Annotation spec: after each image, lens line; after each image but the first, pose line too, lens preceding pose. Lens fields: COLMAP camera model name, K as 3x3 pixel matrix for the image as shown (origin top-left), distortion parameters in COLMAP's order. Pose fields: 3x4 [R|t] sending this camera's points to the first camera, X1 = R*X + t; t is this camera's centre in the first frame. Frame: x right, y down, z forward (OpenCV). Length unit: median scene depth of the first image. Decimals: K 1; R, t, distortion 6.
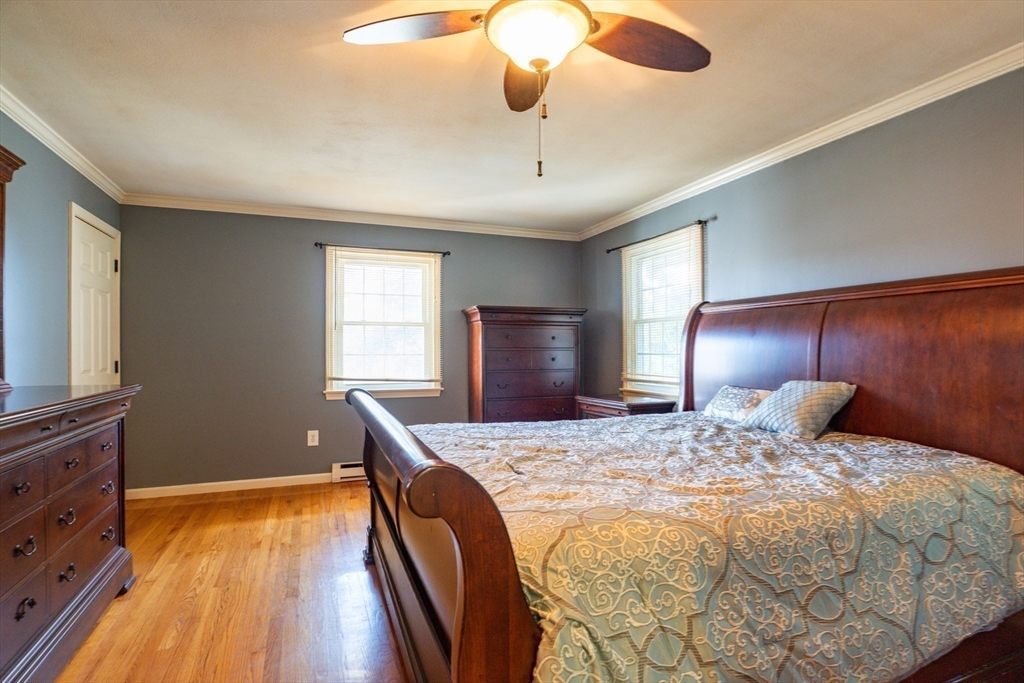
lens RADIAL K [[508.6, 0, 512.7], [0, 508.6, 347.7], [0, 0, 1]] dist [-0.025520, 0.000511]
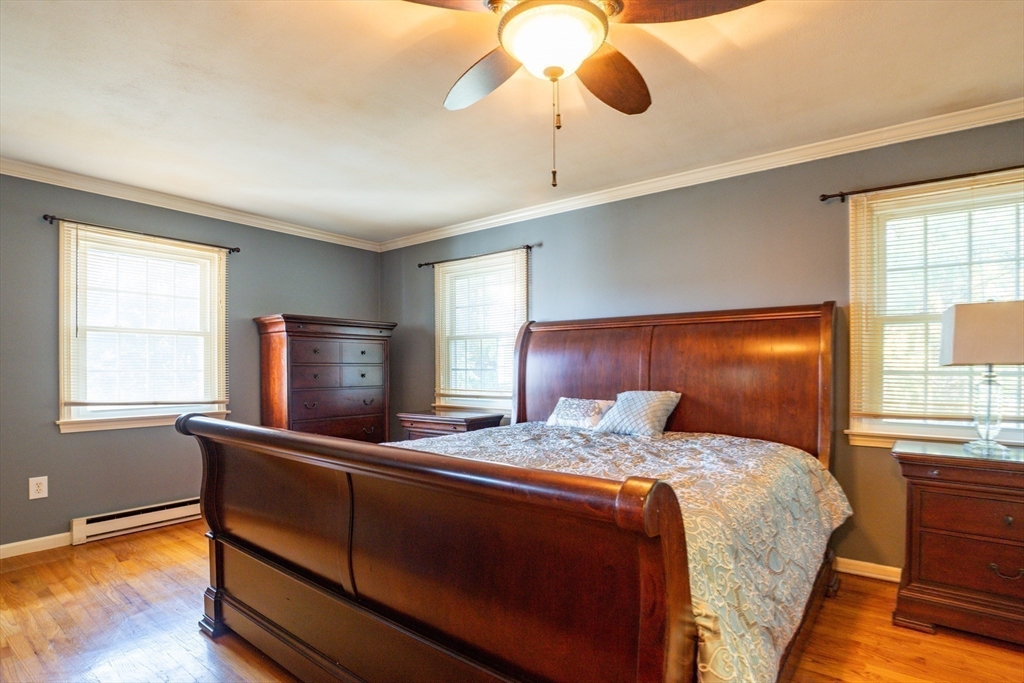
lens RADIAL K [[513.8, 0, 494.6], [0, 513.8, 367.7], [0, 0, 1]] dist [-0.041724, 0.021619]
pose [[0.871242, 0.000776, 0.490853, -0.217429], [-0.003286, 0.999986, 0.004251, 0.004647], [-0.490843, -0.005317, 0.871232, 0.076379]]
